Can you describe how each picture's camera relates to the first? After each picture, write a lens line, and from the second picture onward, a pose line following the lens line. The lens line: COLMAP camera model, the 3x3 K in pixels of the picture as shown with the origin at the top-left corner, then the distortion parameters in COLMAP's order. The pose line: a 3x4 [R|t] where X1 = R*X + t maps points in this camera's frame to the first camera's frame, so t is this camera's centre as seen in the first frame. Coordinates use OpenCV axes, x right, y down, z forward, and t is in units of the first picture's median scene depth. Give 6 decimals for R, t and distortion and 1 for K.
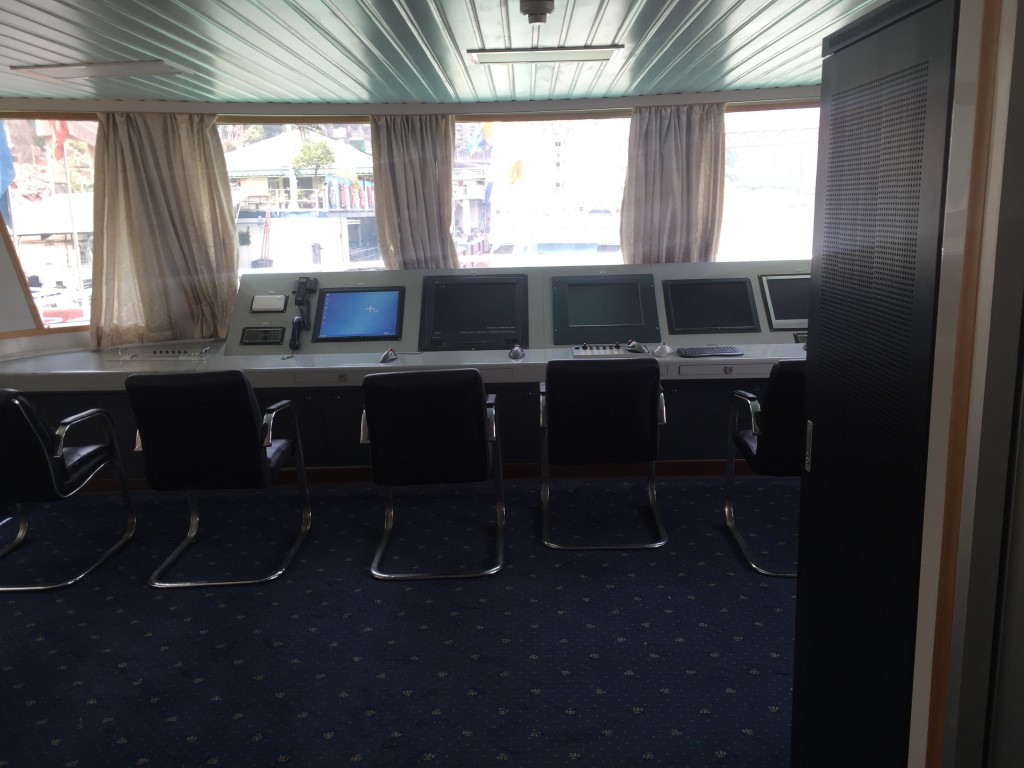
lens RADIAL K [[877.2, 0, 512.0], [0, 877.2, 384.0], [0, 0, 1]] dist [0.084250, -0.088710]
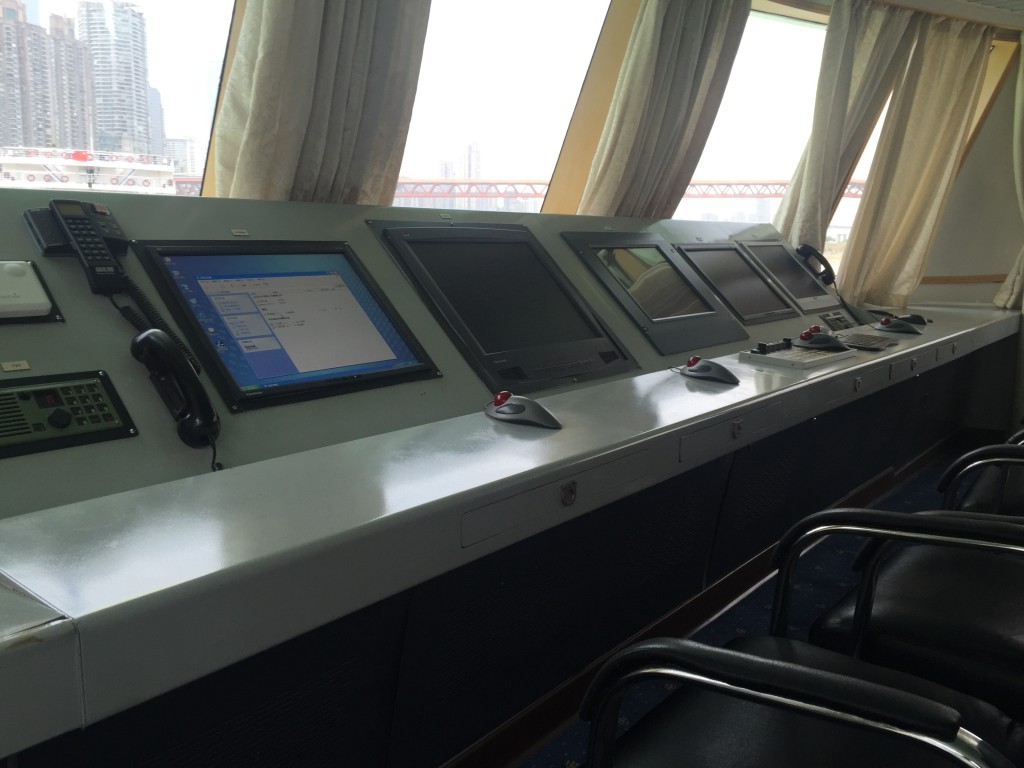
lens RADIAL K [[877.2, 0, 512.0], [0, 877.2, 384.0], [0, 0, 1]] dist [0.084250, -0.088710]
pose [[0.607072, -0.098396, 0.788531, -0.391064], [0.142984, 0.989634, 0.013410, -0.045981], [-0.781677, 0.104606, 0.614849, 0.726417]]
